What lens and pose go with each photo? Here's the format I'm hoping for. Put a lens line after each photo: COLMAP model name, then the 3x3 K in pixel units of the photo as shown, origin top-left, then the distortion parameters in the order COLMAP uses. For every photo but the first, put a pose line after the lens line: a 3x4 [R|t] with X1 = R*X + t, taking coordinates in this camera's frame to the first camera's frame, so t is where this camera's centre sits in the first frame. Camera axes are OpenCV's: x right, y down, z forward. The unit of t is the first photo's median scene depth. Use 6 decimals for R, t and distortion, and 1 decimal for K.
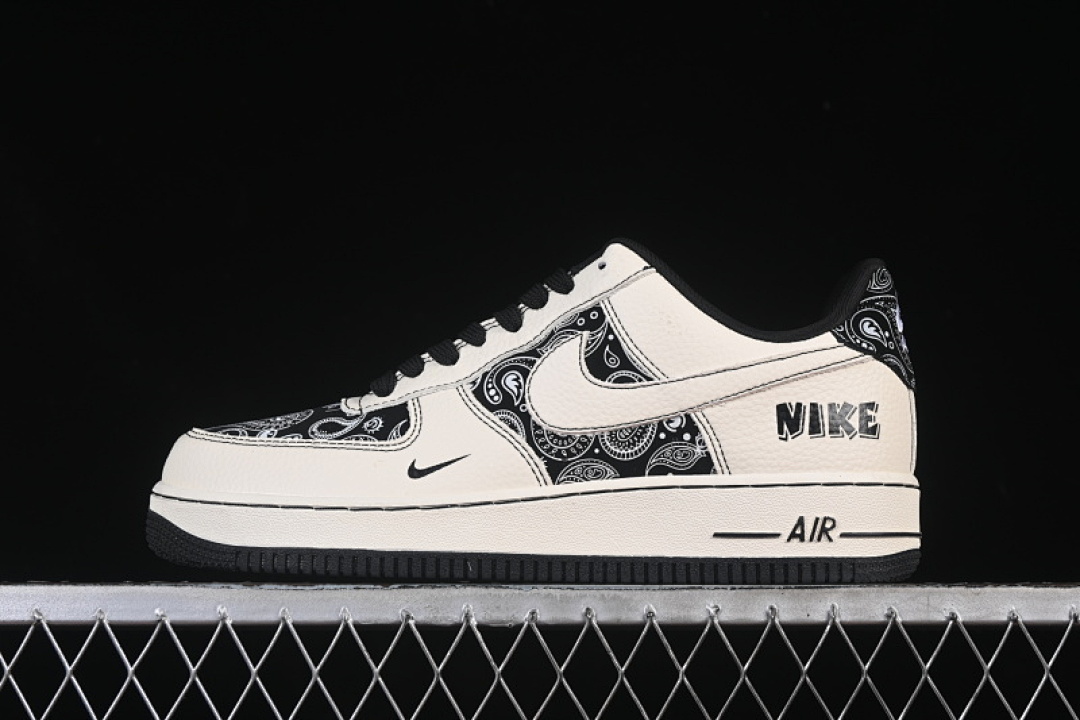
lens RADIAL K [[2425.4, 0, 551.4], [0, 2425.4, 355.7], [0, 0, 1]] dist [0.034474, 0.000000]
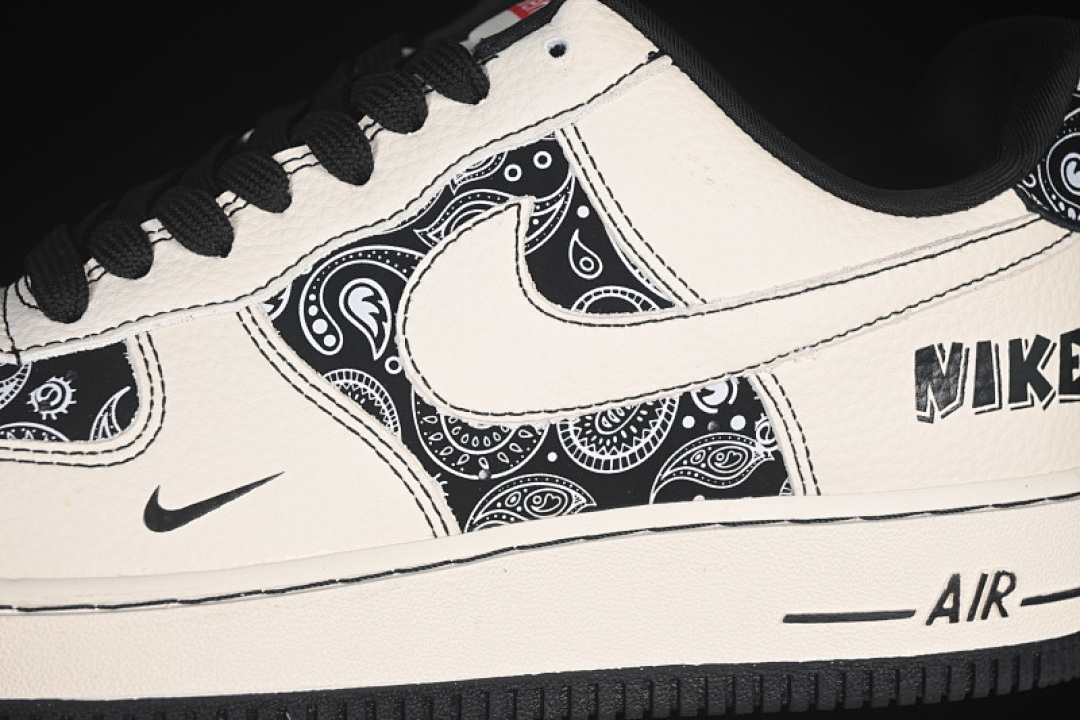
lens RADIAL K [[2425.4, 0, 550.4], [0, 2425.4, 354.4], [0, 0, 1]] dist [0.034474, 0.000000]
pose [[0.969185, -0.028398, 0.244691, -0.095067], [-0.030558, 0.971800, 0.233819, -0.088961], [-0.244431, -0.234091, 0.940986, 0.560479]]
